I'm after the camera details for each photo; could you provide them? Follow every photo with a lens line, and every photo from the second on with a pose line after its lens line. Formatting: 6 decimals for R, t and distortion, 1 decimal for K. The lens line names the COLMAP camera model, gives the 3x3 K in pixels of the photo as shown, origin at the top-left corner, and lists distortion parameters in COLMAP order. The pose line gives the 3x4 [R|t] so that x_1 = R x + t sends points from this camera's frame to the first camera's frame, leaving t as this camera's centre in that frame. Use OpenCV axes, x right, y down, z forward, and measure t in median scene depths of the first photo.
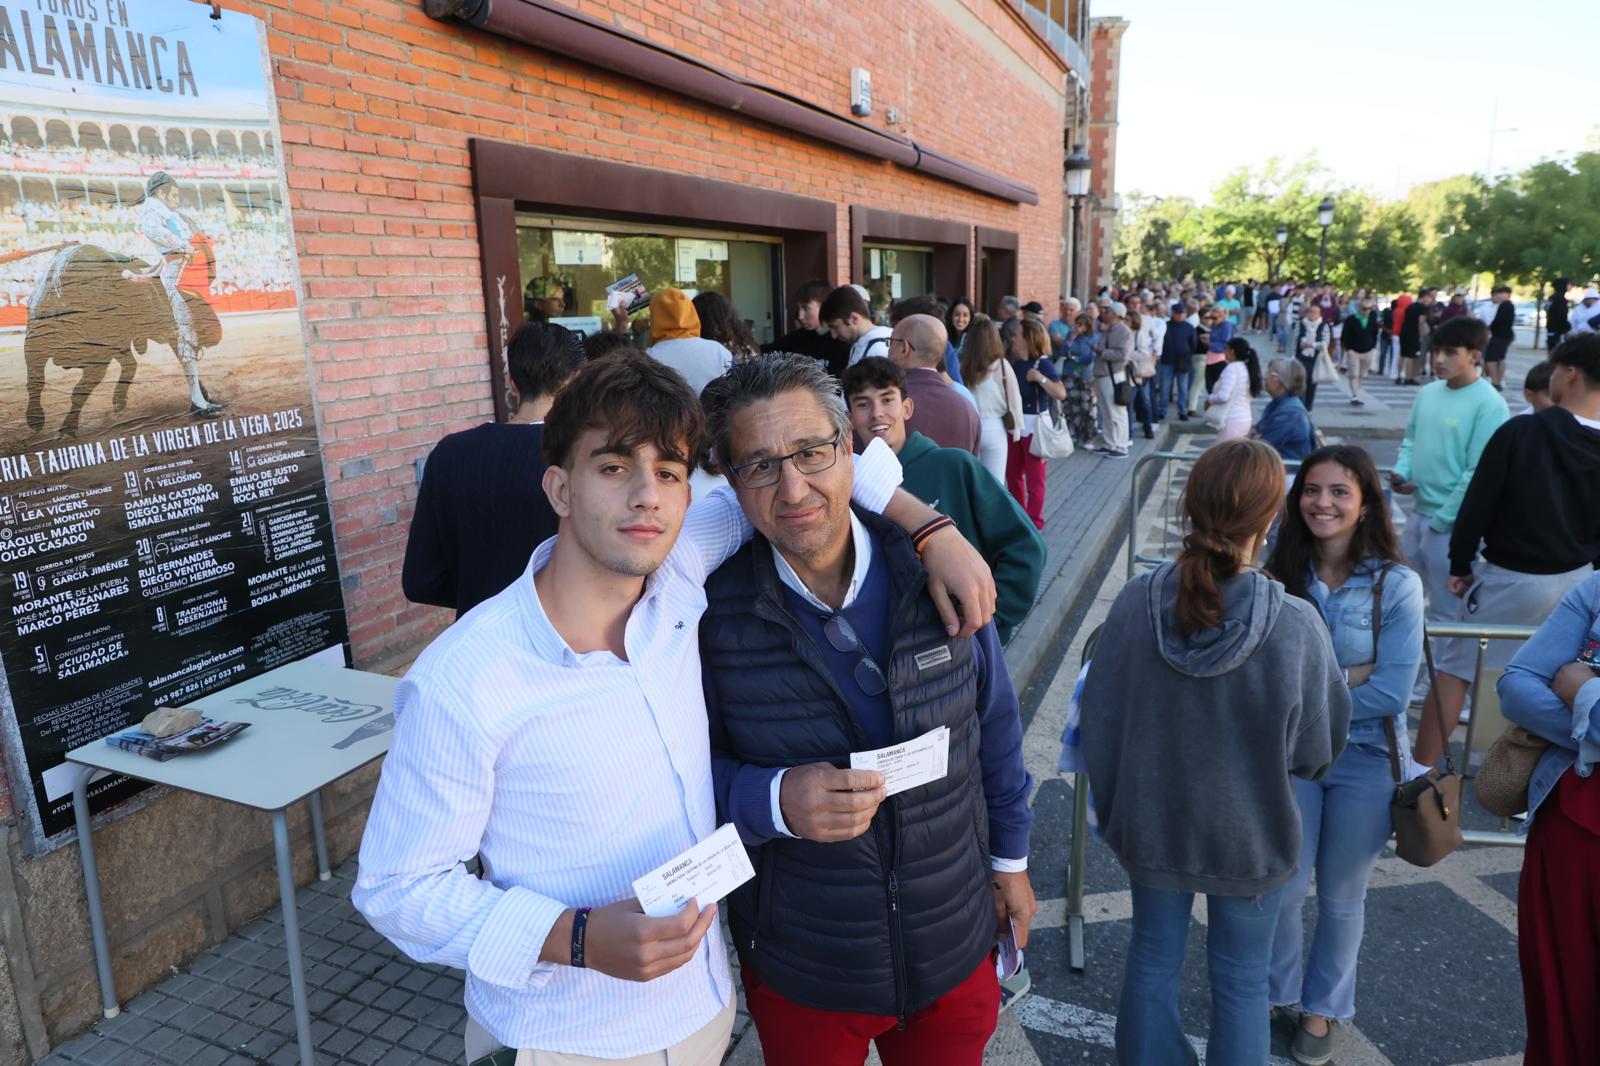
lens RADIAL K [[1053.2, 0, 800.0], [0, 1053.2, 533.0], [0, 0, 1]] dist [-0.004172, 0.000452]
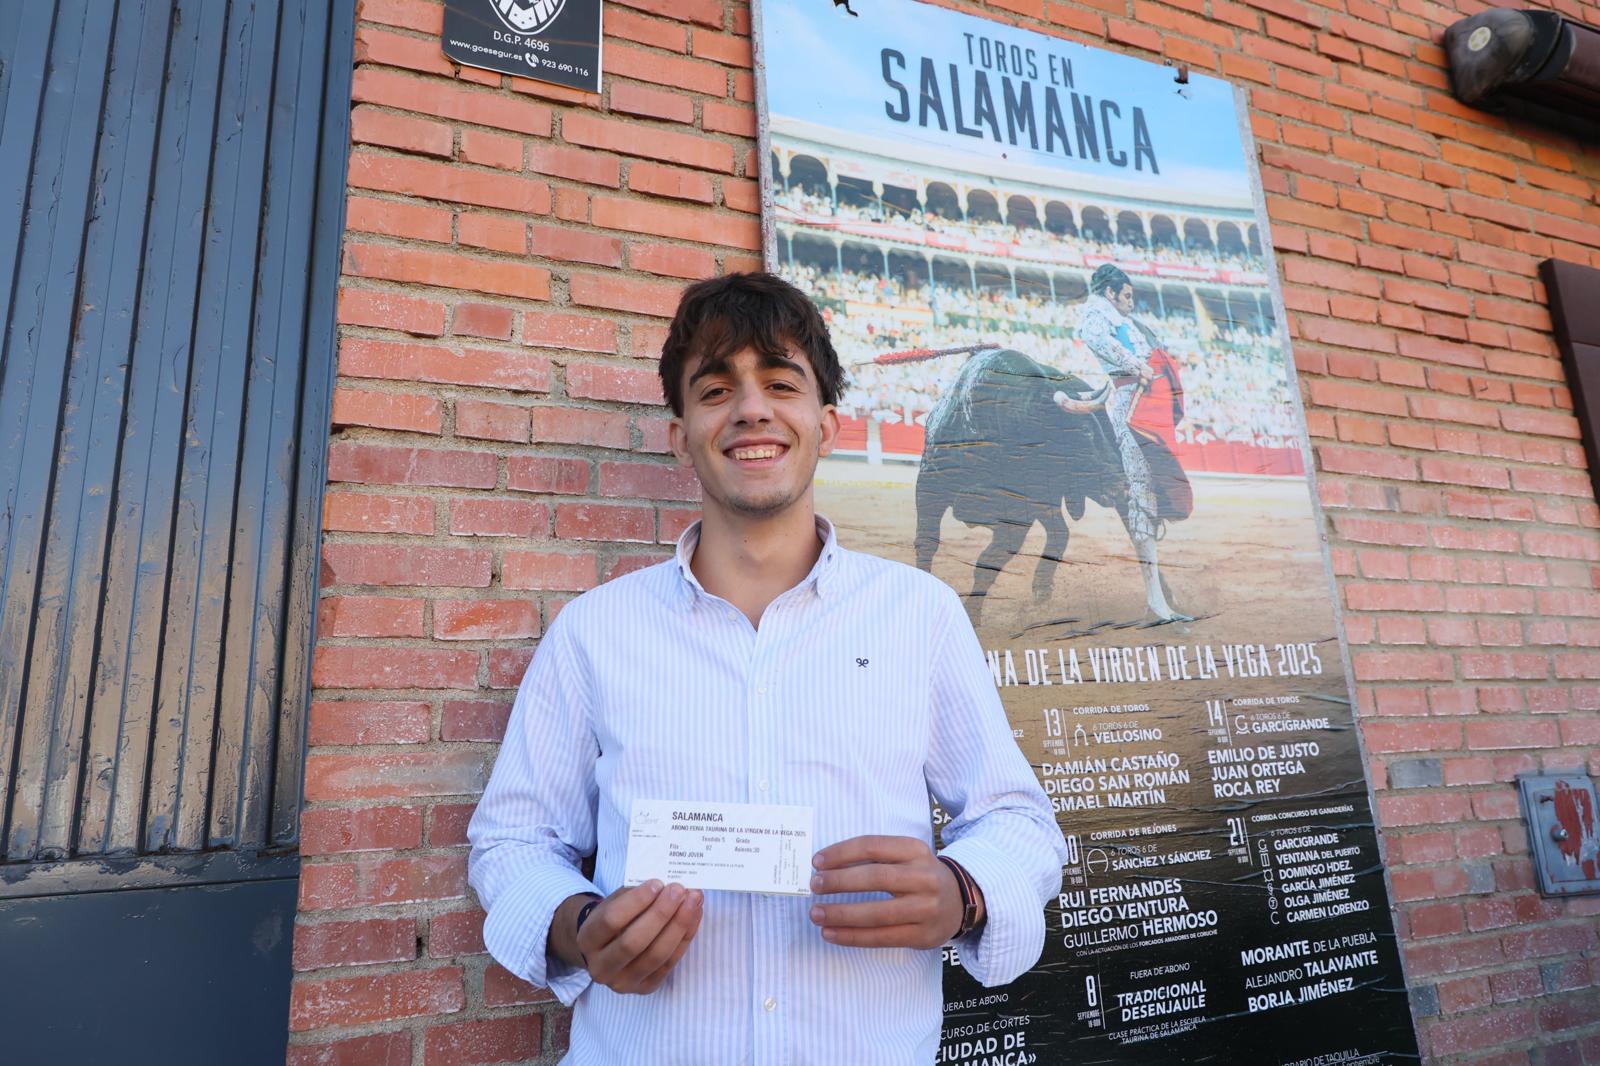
lens RADIAL K [[1053.2, 0, 800.0], [0, 1053.2, 533.0], [0, 0, 1]] dist [-0.004172, 0.000452]
pose [[0.715646, -0.180287, -0.674795, -0.310700], [-0.128428, 0.915676, -0.380846, 0.084368], [0.686555, 0.359213, 0.632146, 0.476895]]
